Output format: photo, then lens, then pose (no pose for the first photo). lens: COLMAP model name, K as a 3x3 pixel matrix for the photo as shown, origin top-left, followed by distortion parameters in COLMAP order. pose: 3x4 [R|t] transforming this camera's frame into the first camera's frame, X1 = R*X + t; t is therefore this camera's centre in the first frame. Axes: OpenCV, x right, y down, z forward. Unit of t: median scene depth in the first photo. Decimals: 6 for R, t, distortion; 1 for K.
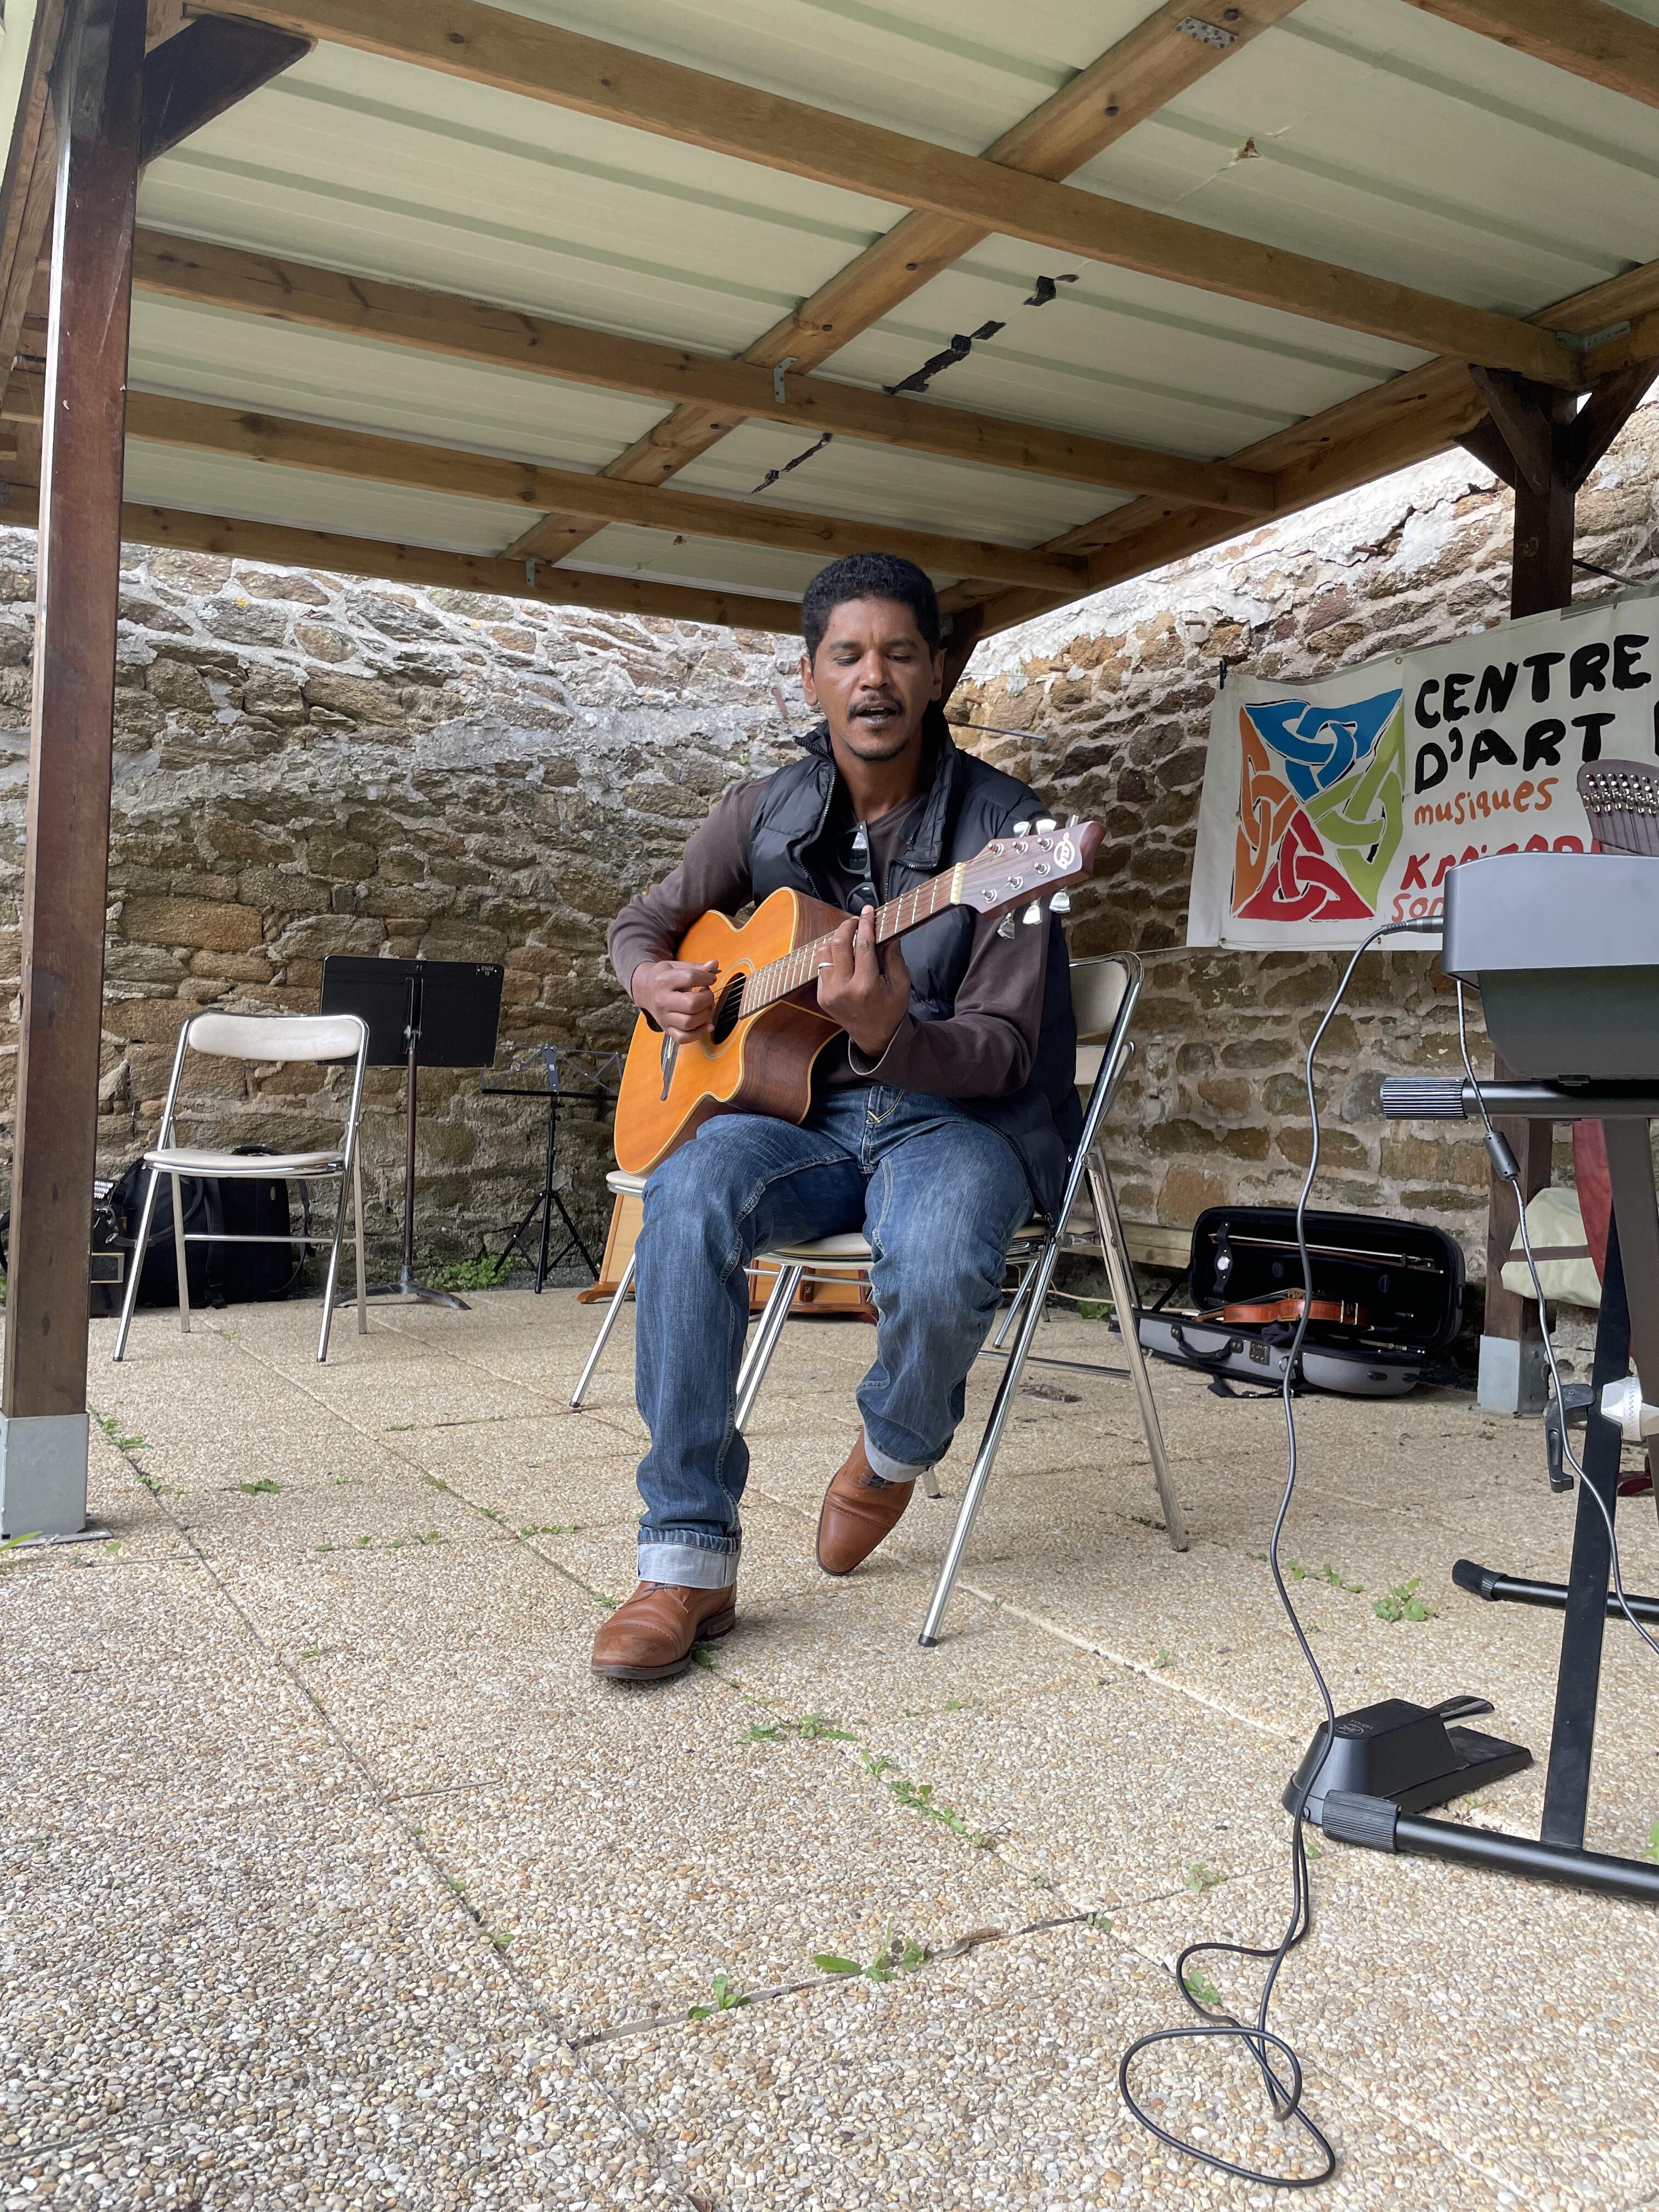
lens RADIAL K [[1755.5, 0, 797.3], [0, 1755.5, 1092.0], [0, 0, 1]] dist [0.089934, -0.144577]
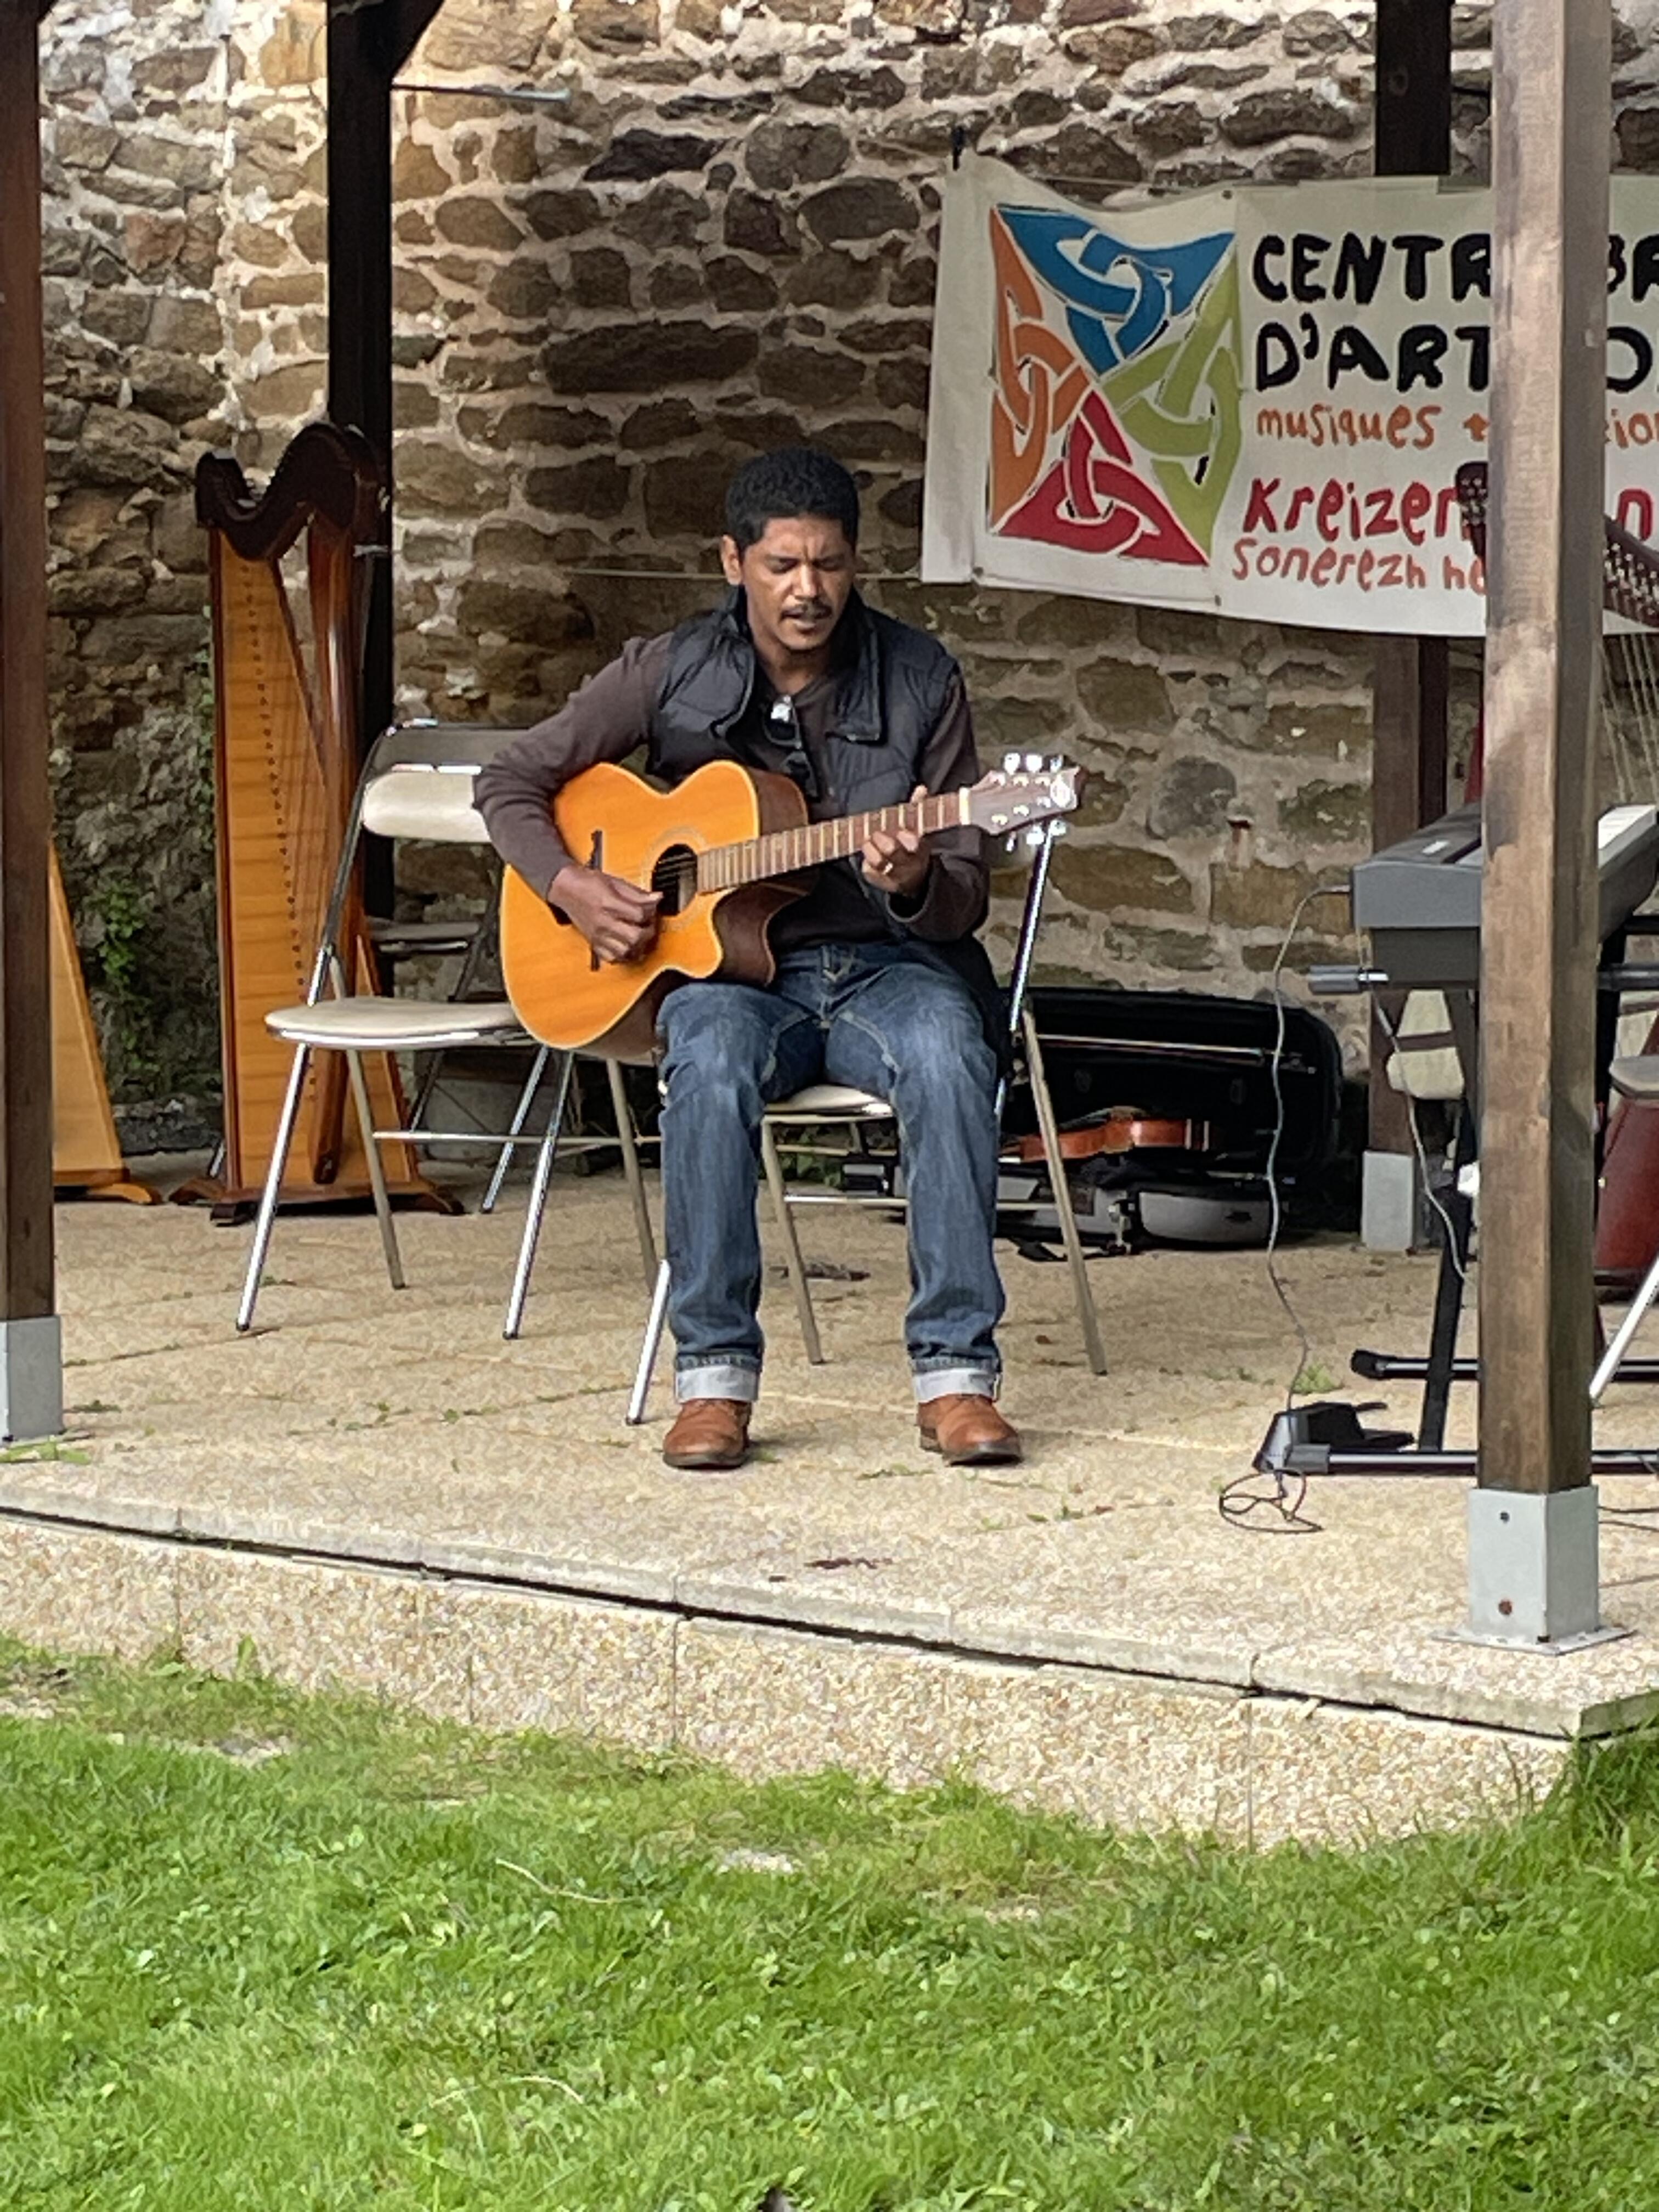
lens RADIAL K [[6568.2, 0, 961.4], [0, 6568.2, 1103.7], [0, 0, 1]] dist [0.122234, -0.353223]
pose [[0.950458, -0.066124, 0.303738, -0.444594], [0.033962, 0.993353, 0.109981, -0.139616], [-0.308991, -0.094217, 0.946387, -1.129882]]
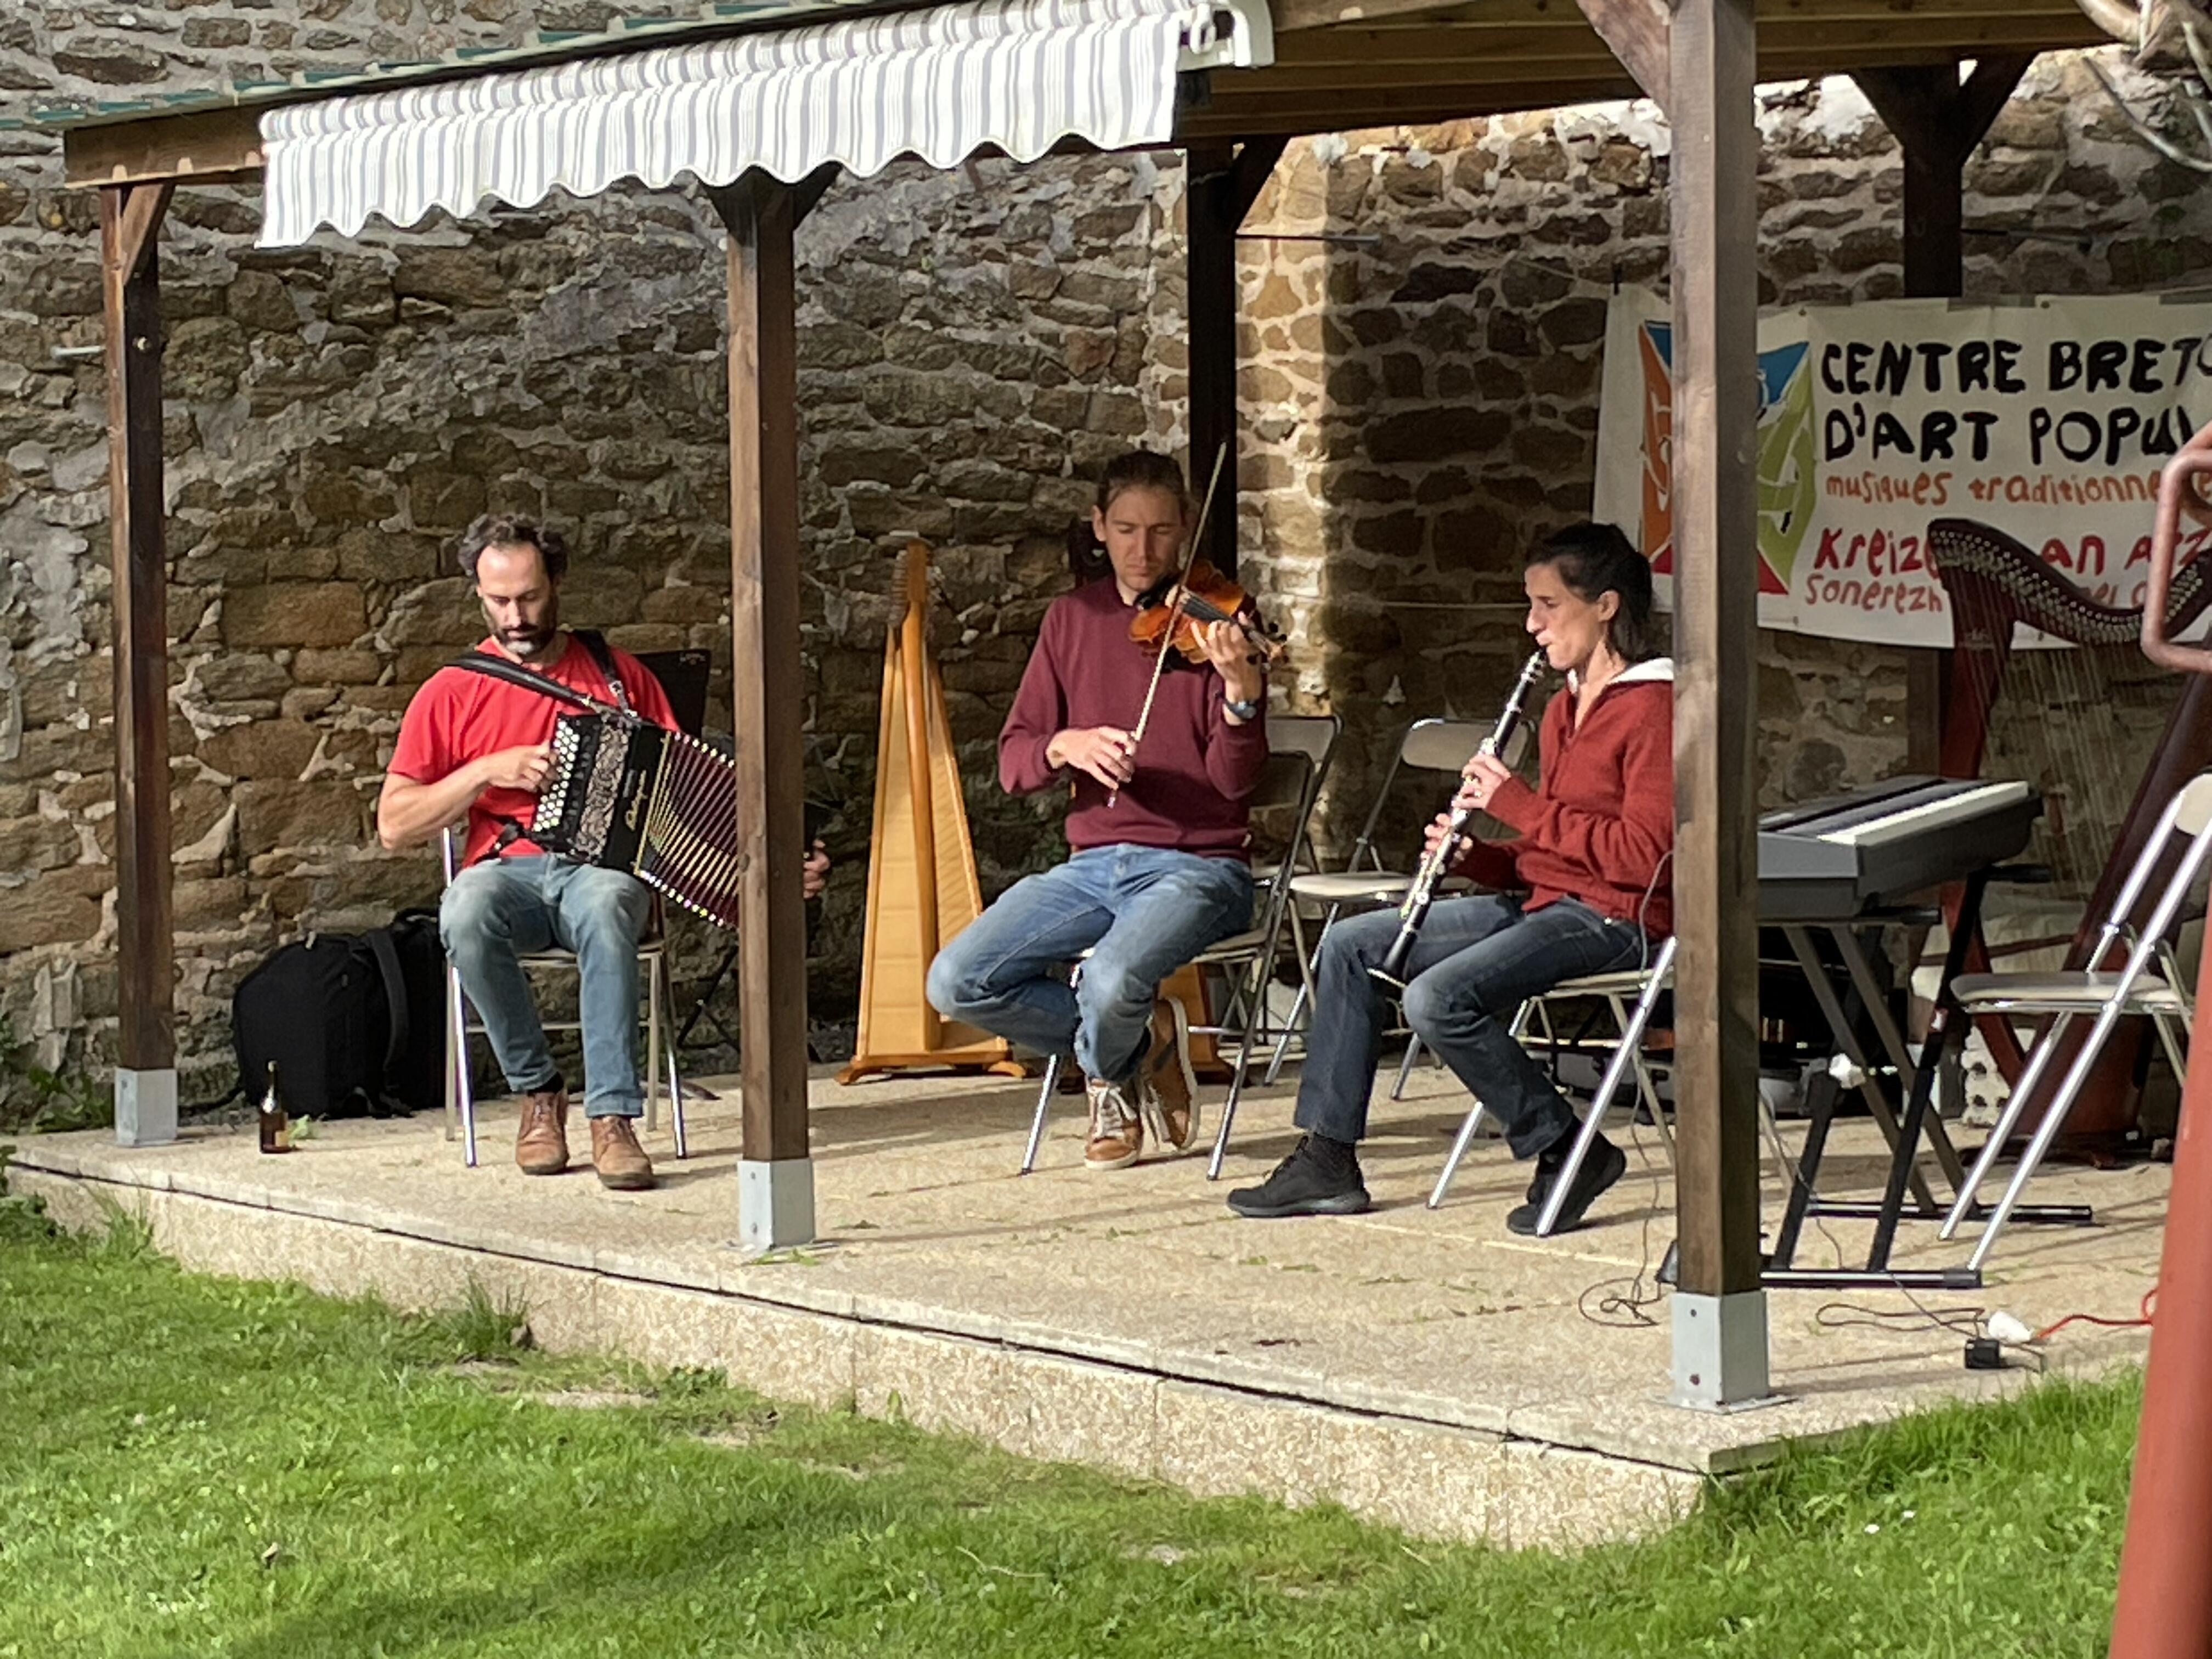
lens RADIAL K [[5415.0, 0, 1106.0], [0, 5415.0, 829.5], [0, 0, 1]] dist [0.082393, -0.365733]
pose [[0.991163, -0.059221, 0.118695, -0.283793], [0.050962, 0.996141, 0.071449, -0.155006], [-0.122469, -0.064769, 0.990357, -1.359412]]
